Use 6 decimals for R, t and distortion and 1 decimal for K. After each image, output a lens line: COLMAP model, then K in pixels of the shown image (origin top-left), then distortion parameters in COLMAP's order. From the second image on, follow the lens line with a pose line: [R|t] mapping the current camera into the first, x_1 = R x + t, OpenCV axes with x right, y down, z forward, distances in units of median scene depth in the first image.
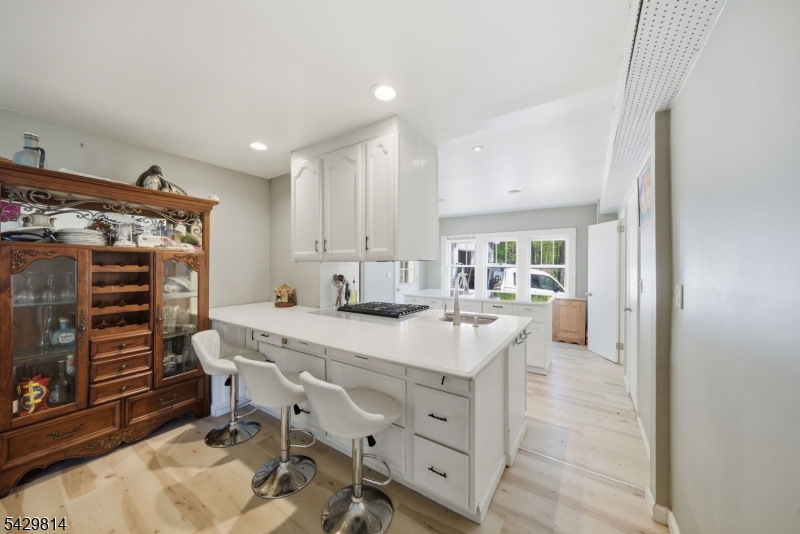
lens RADIAL K [[278.2, 0, 404.4], [0, 278.2, 267.2], [0, 0, 1]] dist [0.000419, -0.000088]
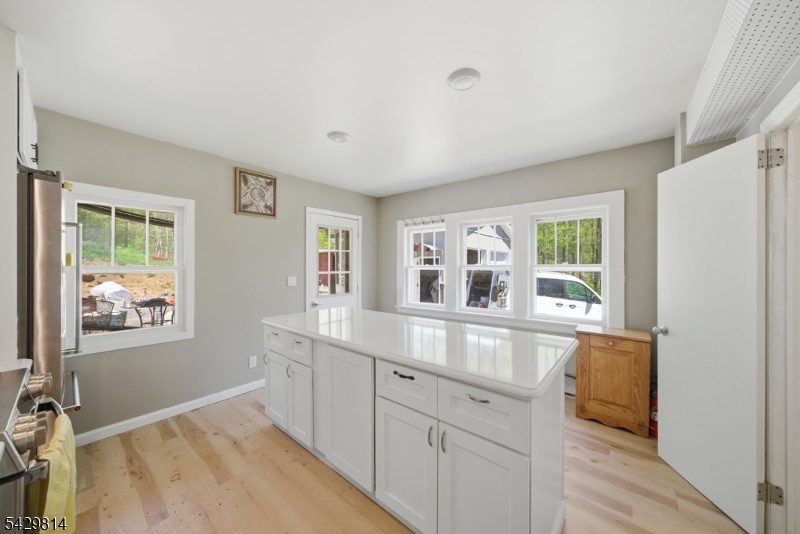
lens RADIAL K [[278.2, 0, 399.8], [0, 278.2, 265.6], [0, 0, 1]] dist [0.000419, -0.000088]
pose [[0.994243, -0.000774, -0.107147, 0.270370], [-0.000746, 0.999900, -0.014146, 0.001889], [0.107147, 0.014145, 0.994143, 0.464079]]
